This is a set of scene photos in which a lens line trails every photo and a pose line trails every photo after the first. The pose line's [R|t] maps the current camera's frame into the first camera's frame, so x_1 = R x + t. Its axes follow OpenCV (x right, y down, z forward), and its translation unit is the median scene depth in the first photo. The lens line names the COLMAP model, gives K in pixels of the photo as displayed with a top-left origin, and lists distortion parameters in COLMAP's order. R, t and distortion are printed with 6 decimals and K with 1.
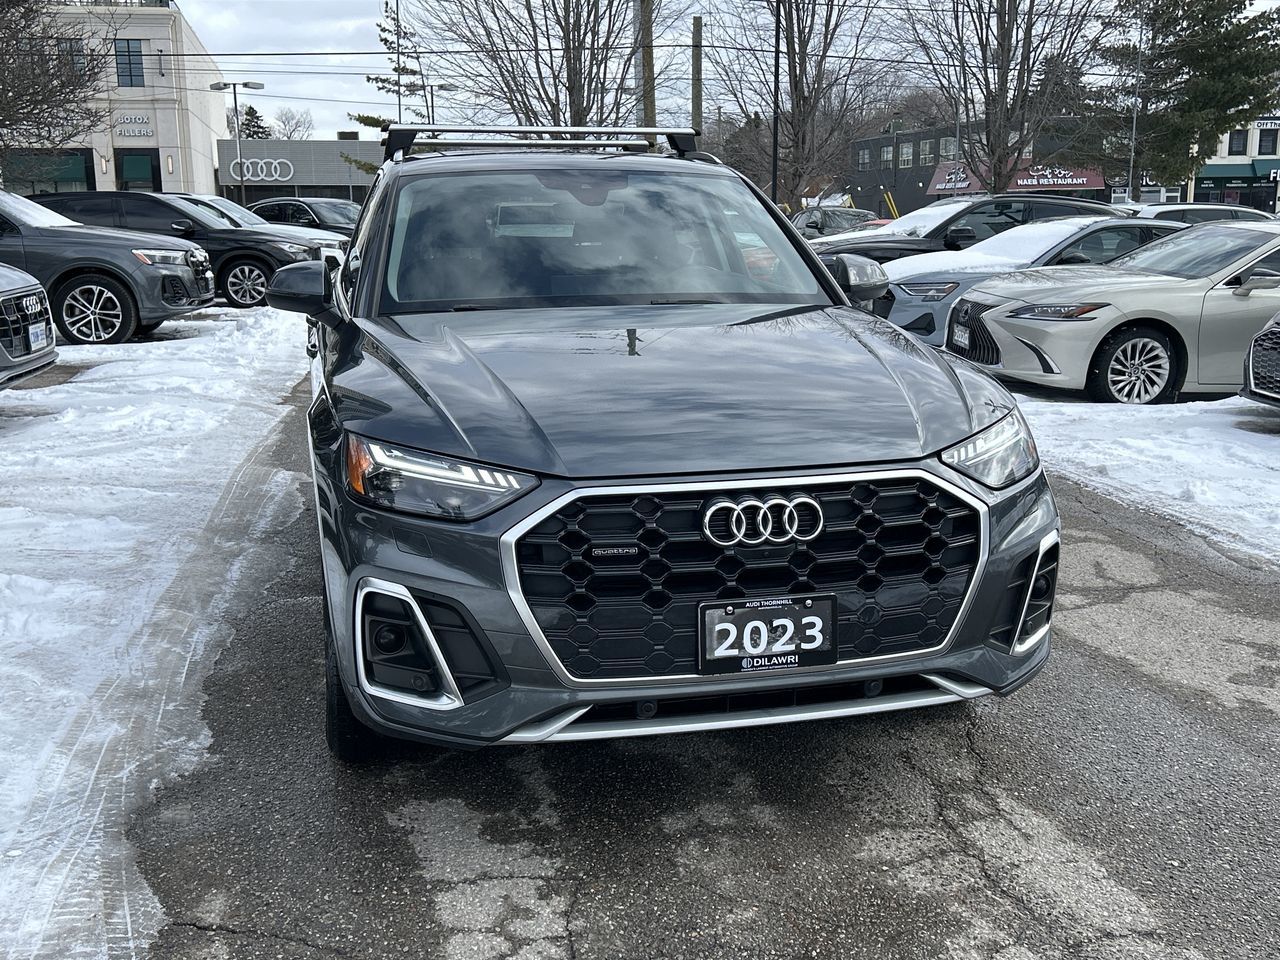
lens RADIAL K [[1317.0, 0, 651.8], [0, 1317.0, 462.1], [0, 0, 1]] dist [0.038422, 0.000000]
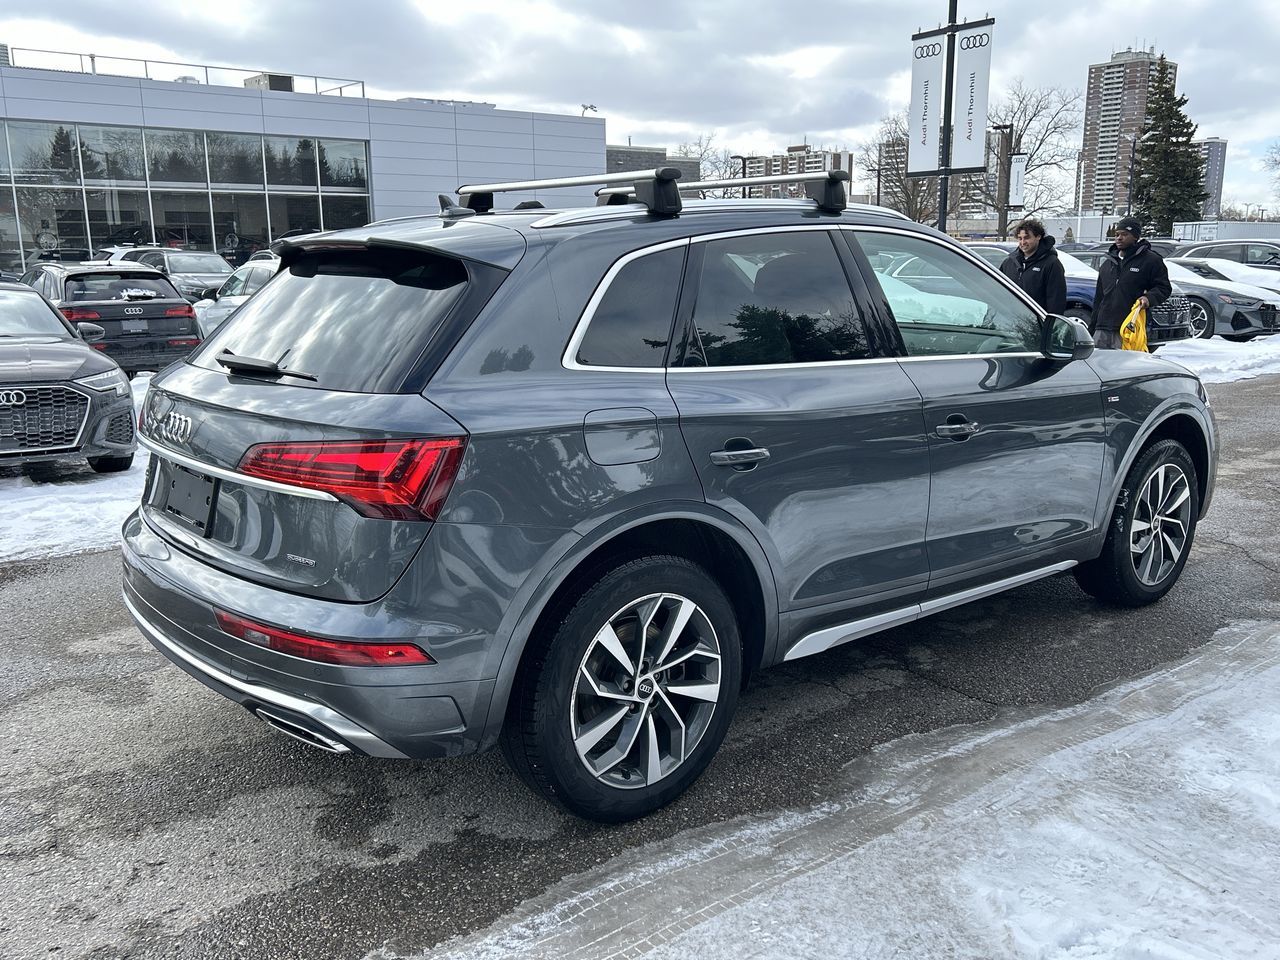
lens RADIAL K [[1094.1, 0, 642.5], [0, 1094.1, 478.3], [0, 0, 1]] dist [0.061365, -0.060578]
pose [[-0.432045, -0.177840, 0.884143, -1.281480], [0.173590, 0.945633, 0.275035, -0.456004], [-0.884988, 0.272306, -0.377685, 2.292838]]
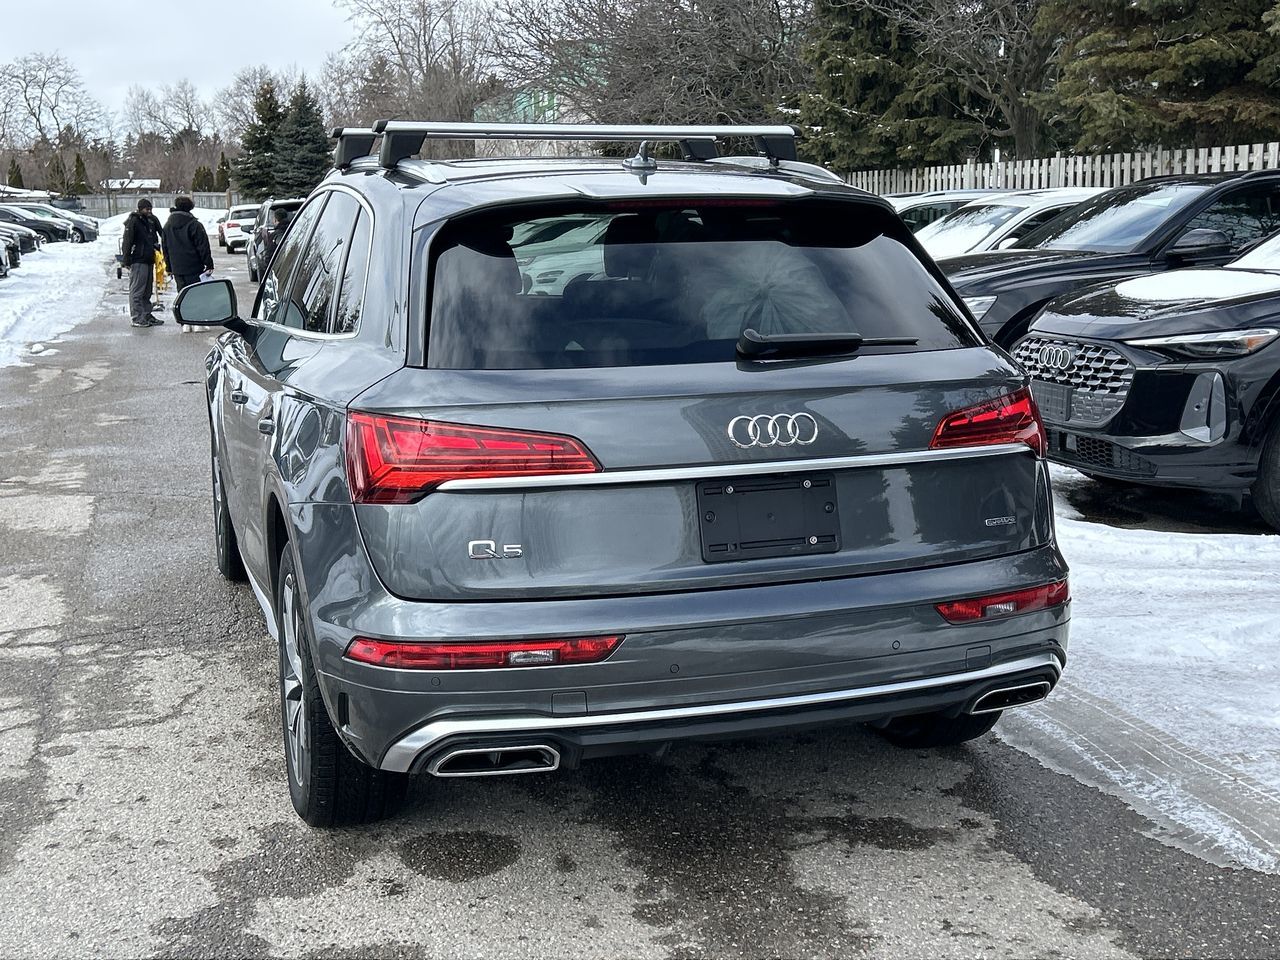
lens RADIAL K [[1546.7, 0, 645.4], [0, 1546.7, 492.9], [0, 0, 1]] dist [0.048914, 0.000000]
pose [[-0.996981, 0.027016, -0.072791, -0.122126], [-0.000944, 0.933226, 0.359289, -0.638267], [0.077637, 0.358273, -0.930383, 3.239058]]
